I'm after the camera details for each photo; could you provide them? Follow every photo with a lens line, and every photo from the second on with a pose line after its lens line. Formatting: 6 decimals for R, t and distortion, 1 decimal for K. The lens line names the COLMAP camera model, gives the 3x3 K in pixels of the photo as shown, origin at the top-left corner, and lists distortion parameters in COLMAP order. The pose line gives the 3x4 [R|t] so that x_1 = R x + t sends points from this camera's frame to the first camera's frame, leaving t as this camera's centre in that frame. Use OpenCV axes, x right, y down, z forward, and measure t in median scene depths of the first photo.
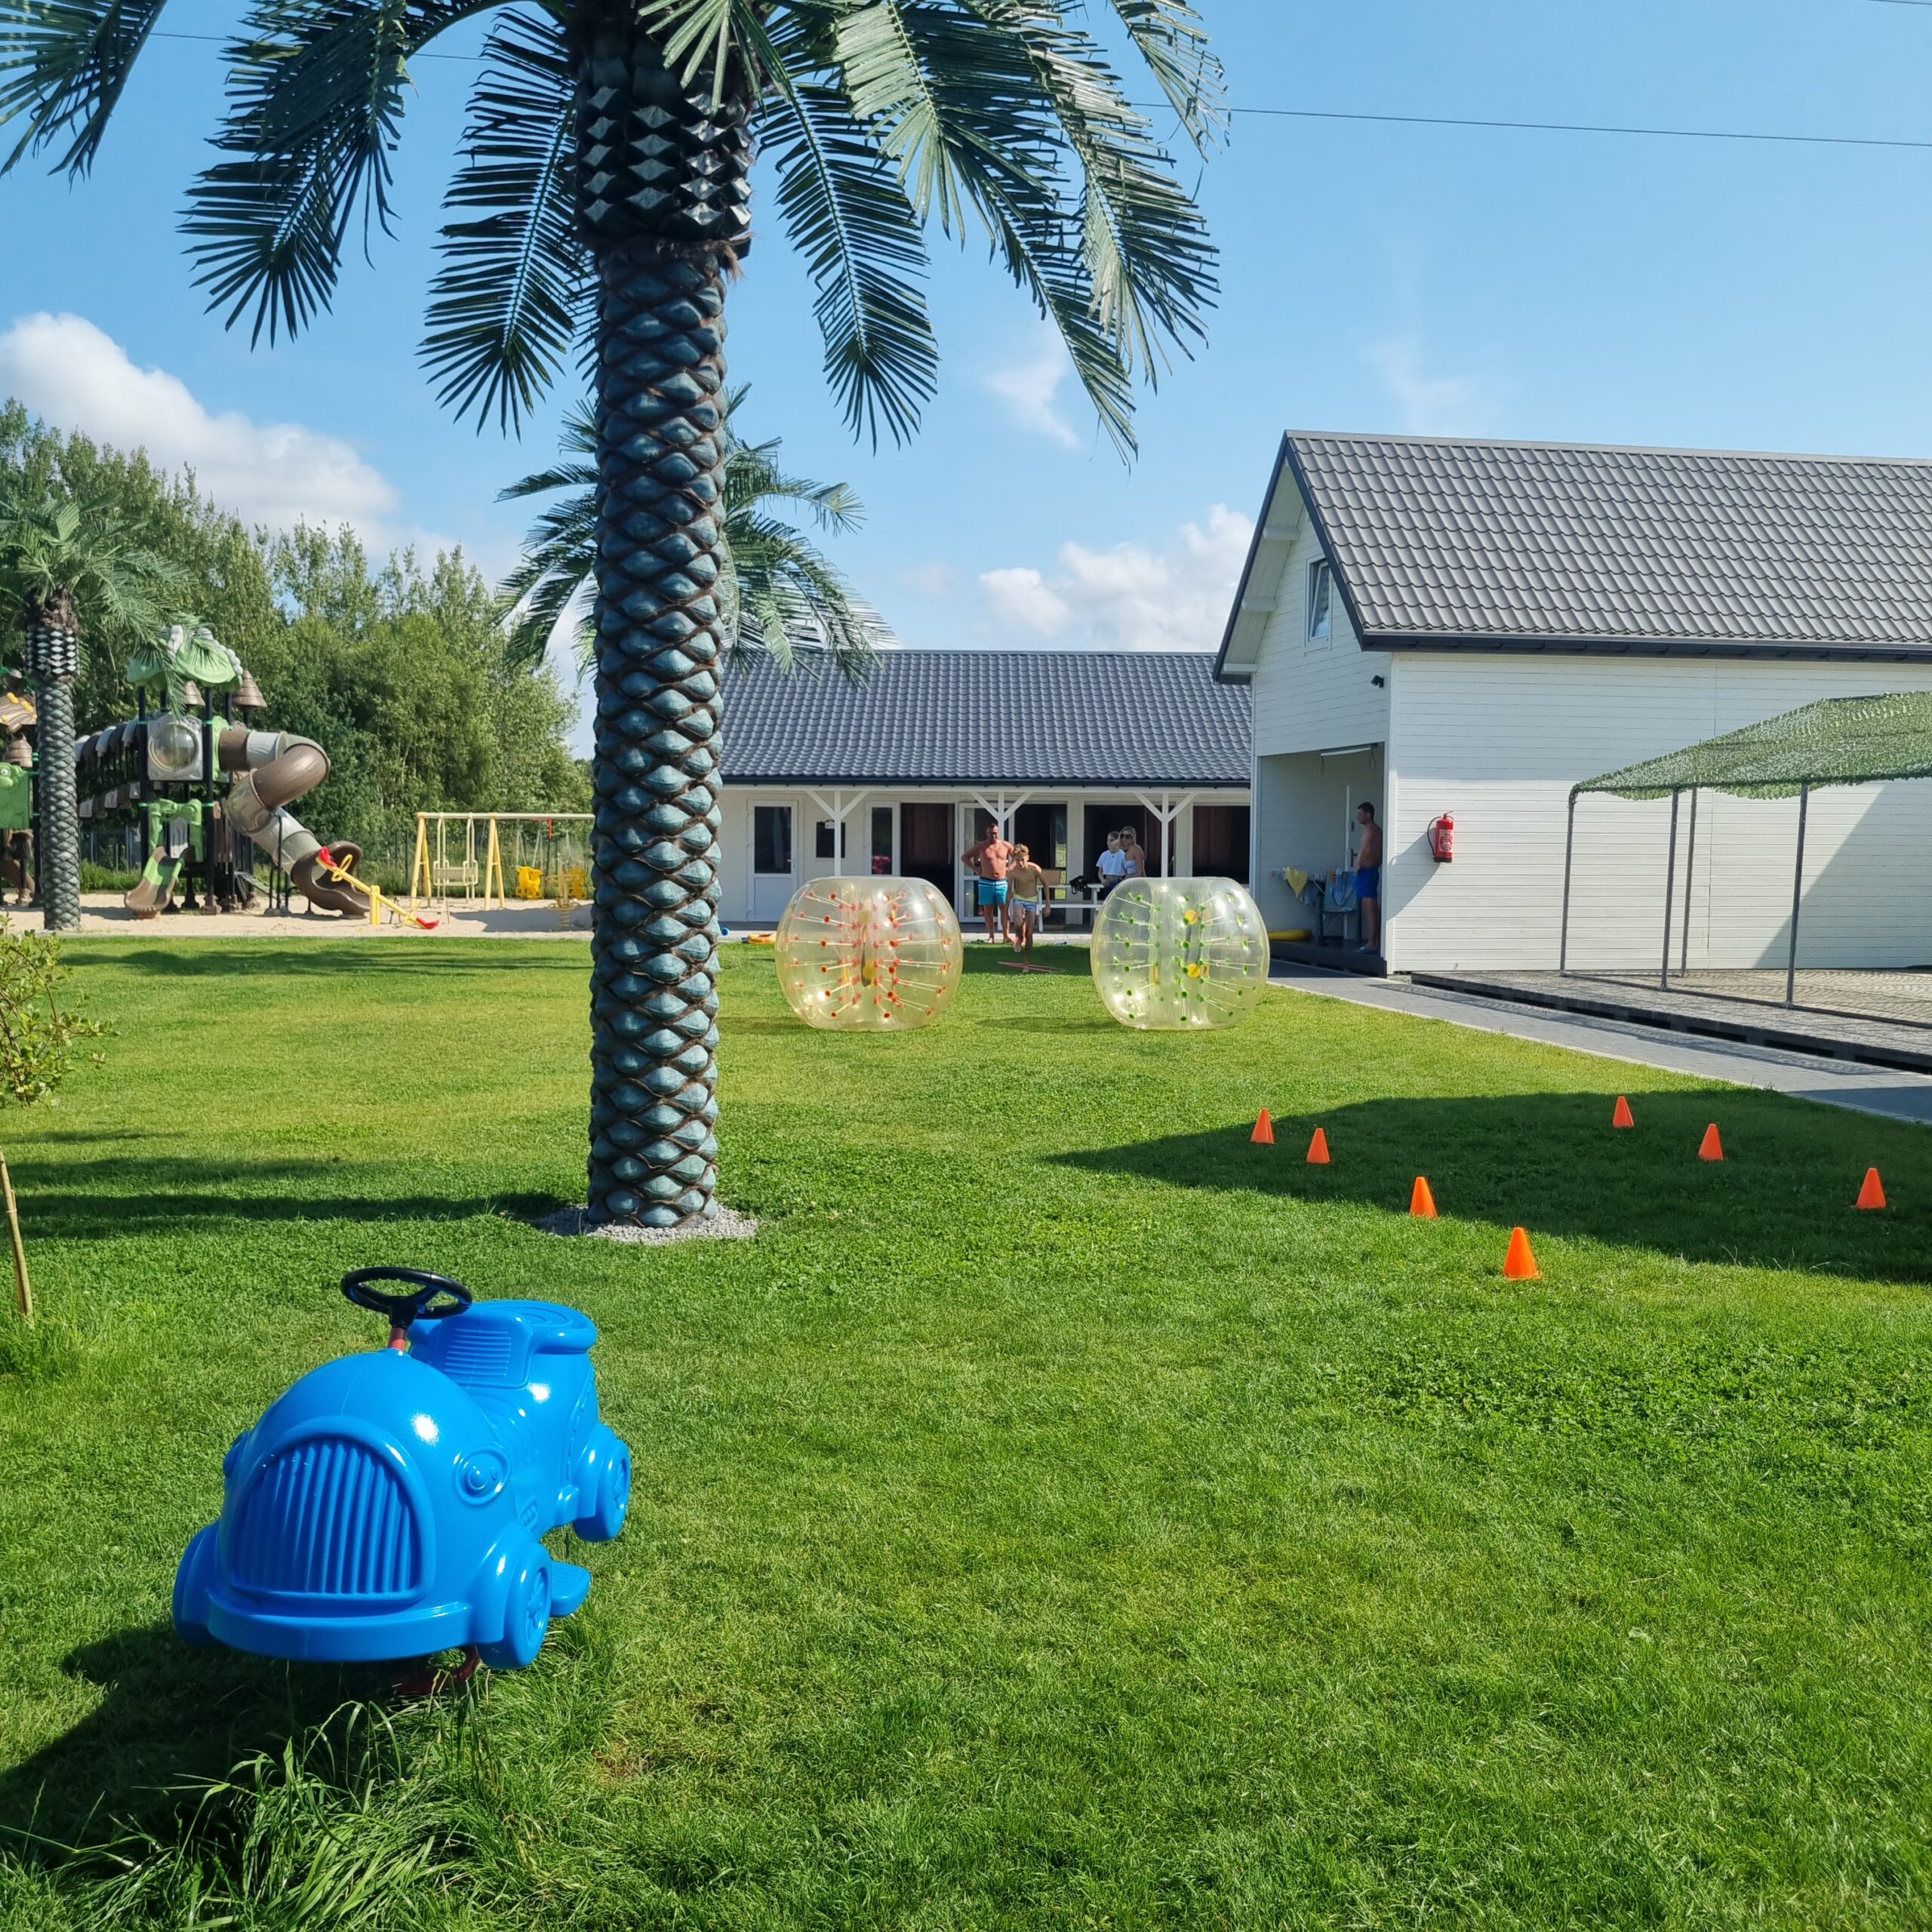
lens RADIAL K [[1938.4, 0, 966.3], [0, 1938.4, 979.9], [0, 0, 1]] dist [0.056674, 0.000000]
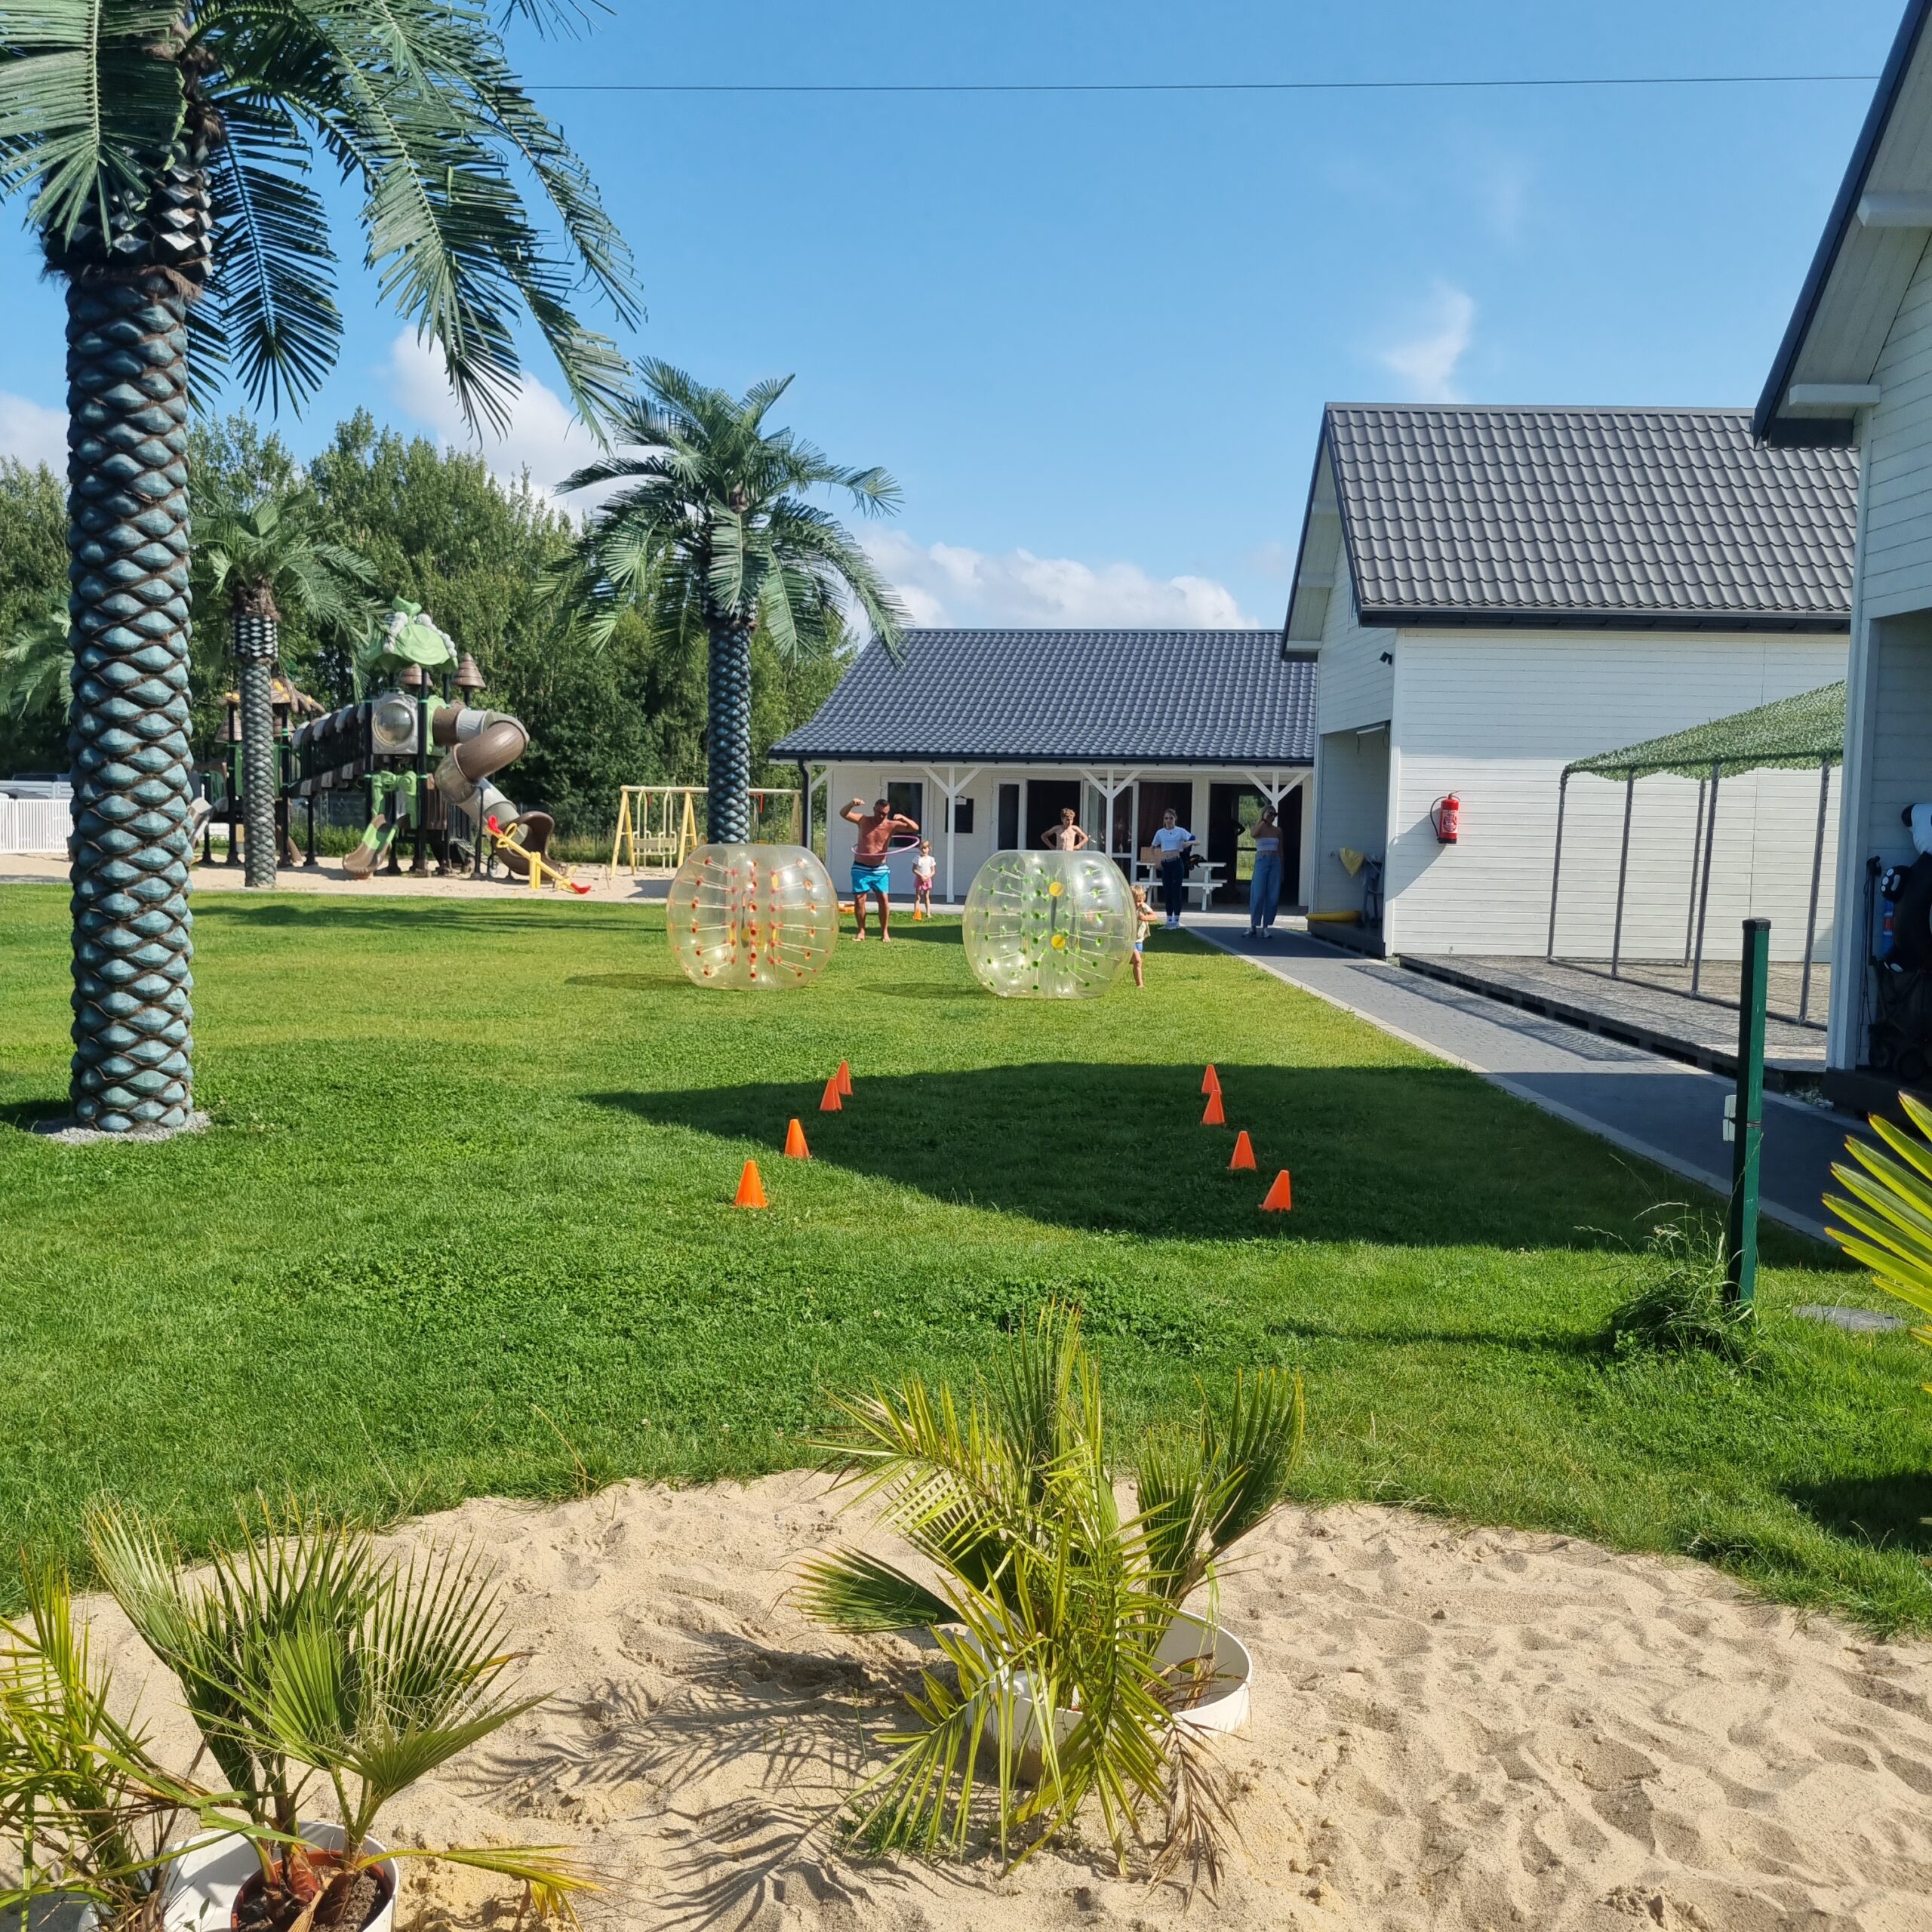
lens RADIAL K [[1938.4, 0, 941.0], [0, 1938.4, 990.9], [0, 0, 1]] dist [0.056674, 0.000000]
pose [[0.977416, 0.032398, -0.208824, 0.187707], [-0.029216, 0.999405, 0.018307, 0.002886], [0.209293, -0.011792, 0.977782, -0.009917]]
